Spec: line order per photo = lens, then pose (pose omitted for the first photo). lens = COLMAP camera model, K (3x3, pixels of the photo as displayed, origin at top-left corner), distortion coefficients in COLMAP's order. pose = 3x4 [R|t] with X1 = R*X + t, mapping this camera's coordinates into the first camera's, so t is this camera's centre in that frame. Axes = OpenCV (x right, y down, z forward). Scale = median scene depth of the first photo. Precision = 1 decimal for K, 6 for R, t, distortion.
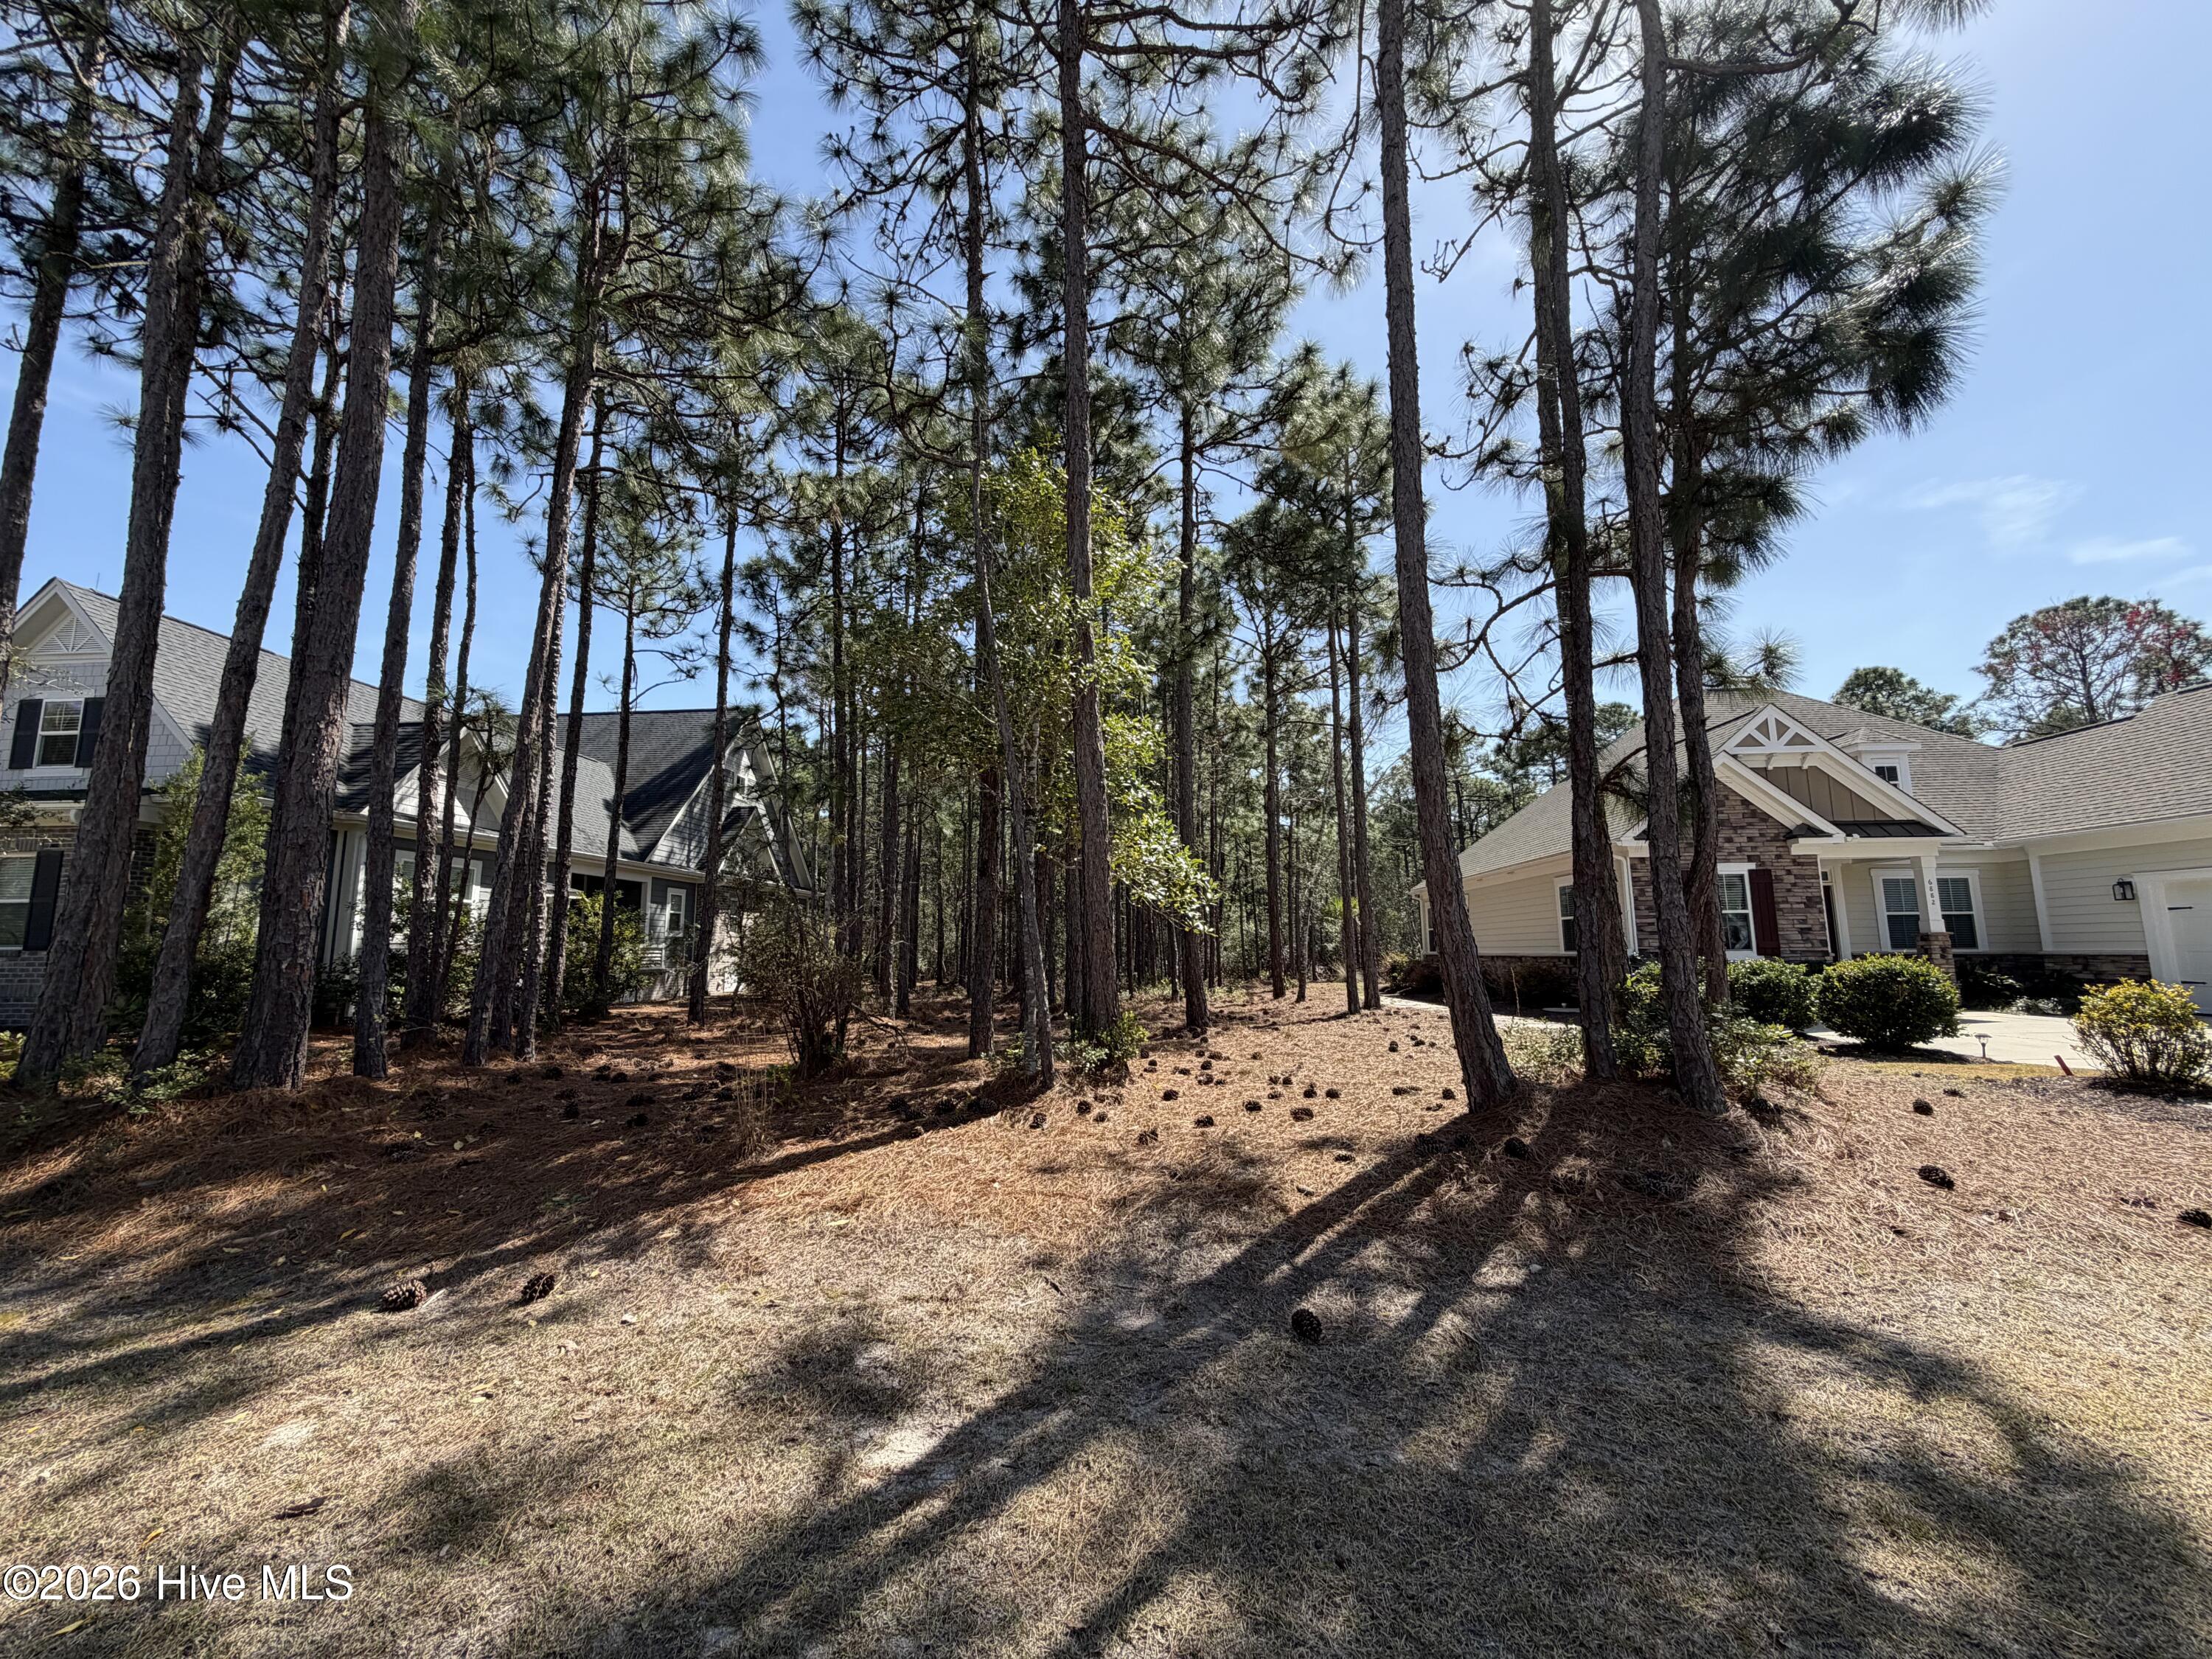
lens RADIAL K [[878.3, 0, 1102.9], [0, 878.3, 830.1], [0, 0, 1]] dist [-0.001717, 0.000039]
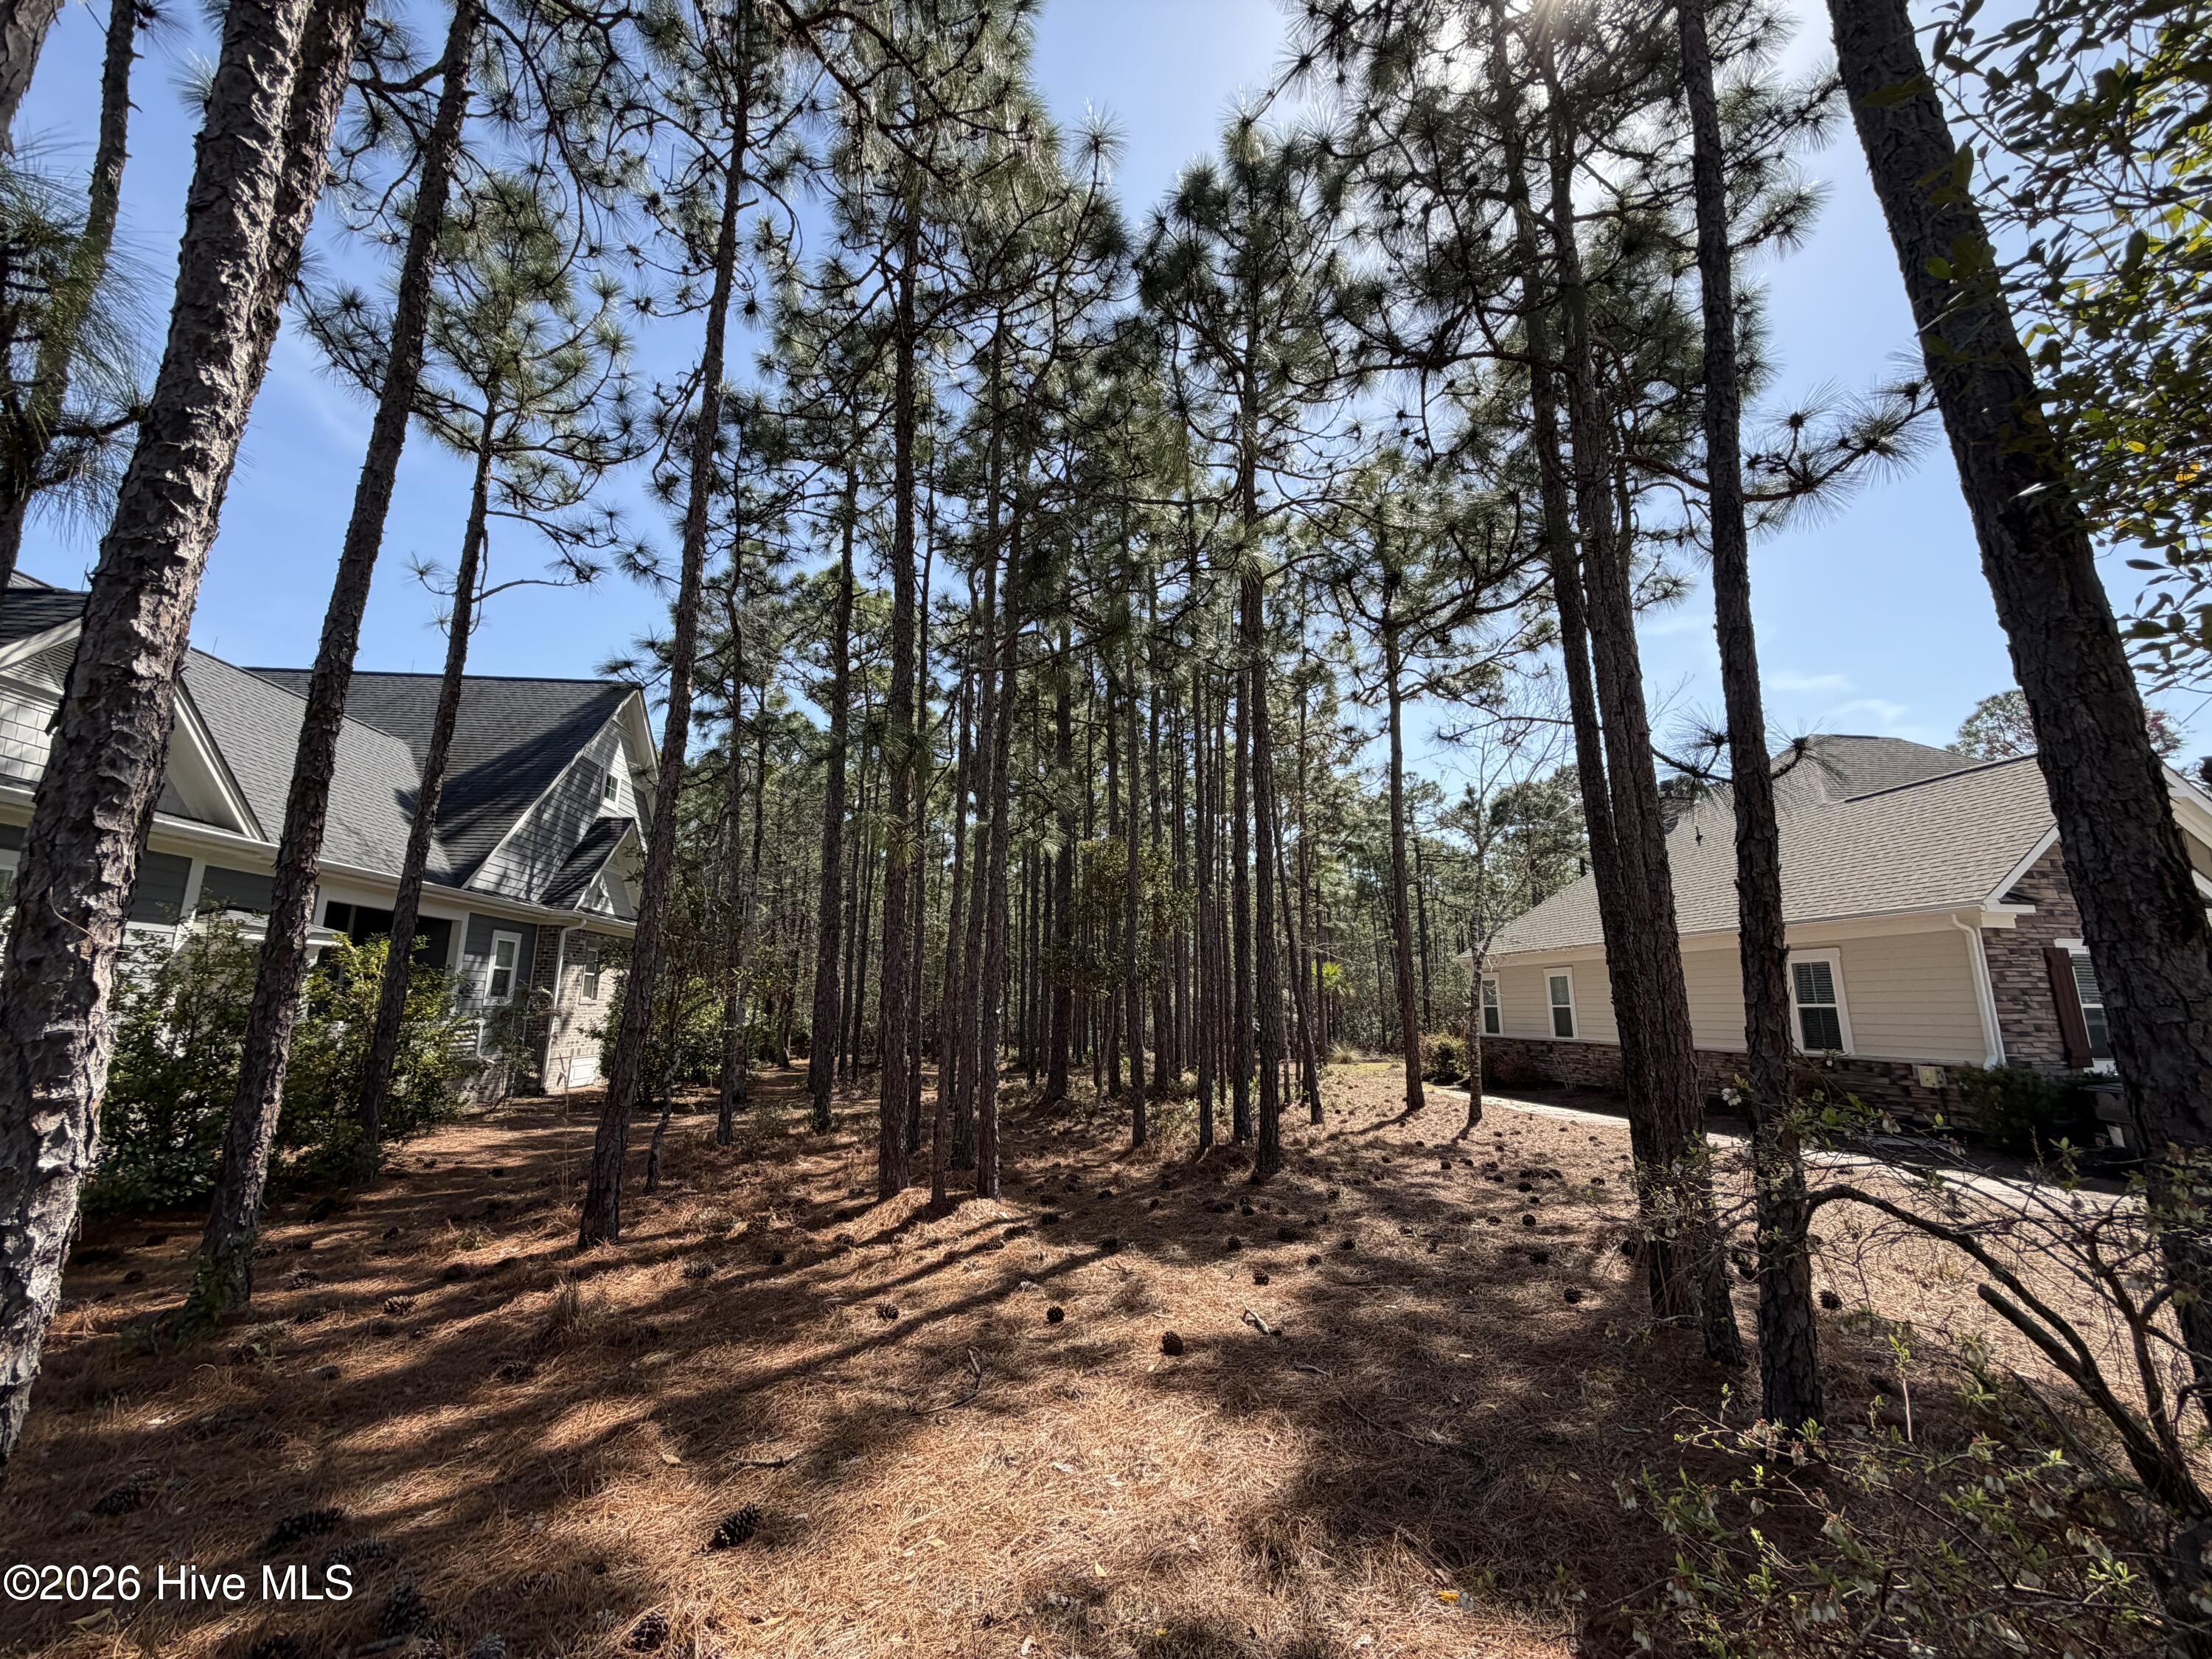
lens RADIAL K [[878.3, 0, 1102.9], [0, 878.3, 830.1], [0, 0, 1]] dist [-0.001717, 0.000039]
pose [[0.984422, 0.048235, 0.169078, -0.242307], [-0.037614, 0.997146, -0.065463, 0.025315], [-0.171753, 0.058084, 0.983426, 0.408226]]
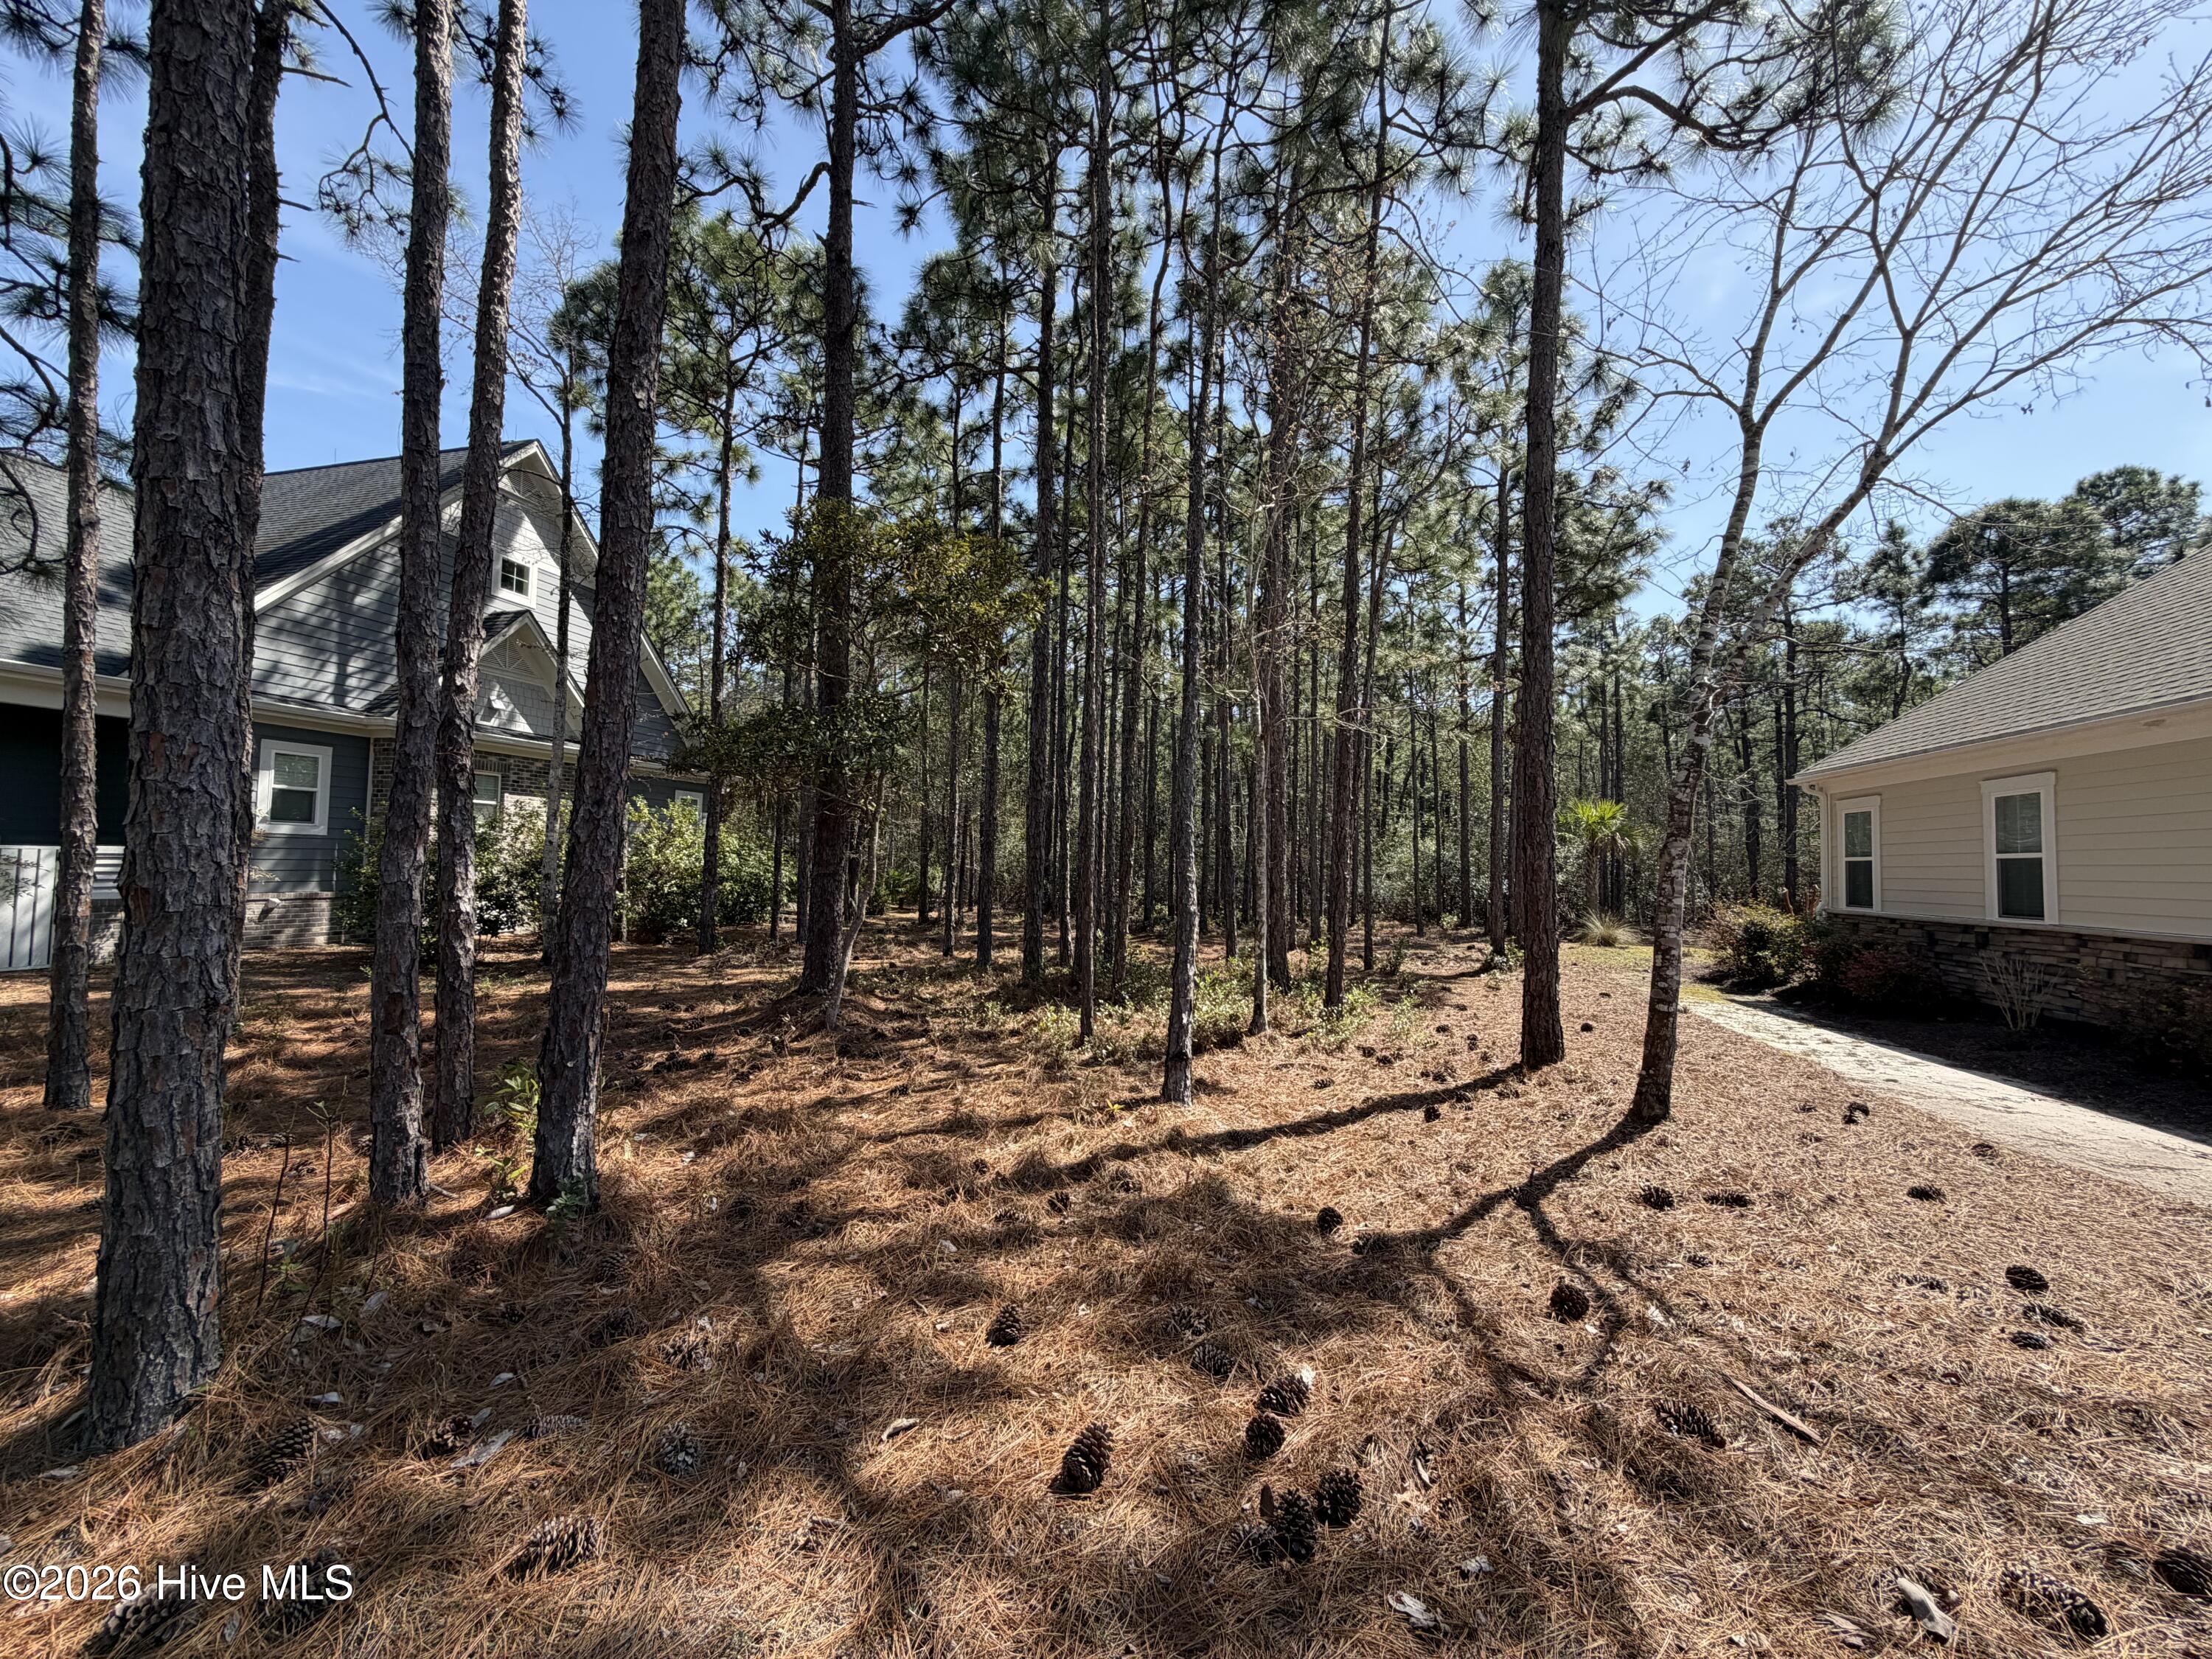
lens RADIAL K [[883.2, 0, 1102.4], [0, 883.2, 832.1], [0, 0, 1]] dist [0.000002, 0.000432]
pose [[0.983650, 0.022053, -0.178735, 0.124877], [-0.004325, 0.995081, 0.098971, 0.097852], [0.180038, -0.096580, 0.978907, 0.850440]]
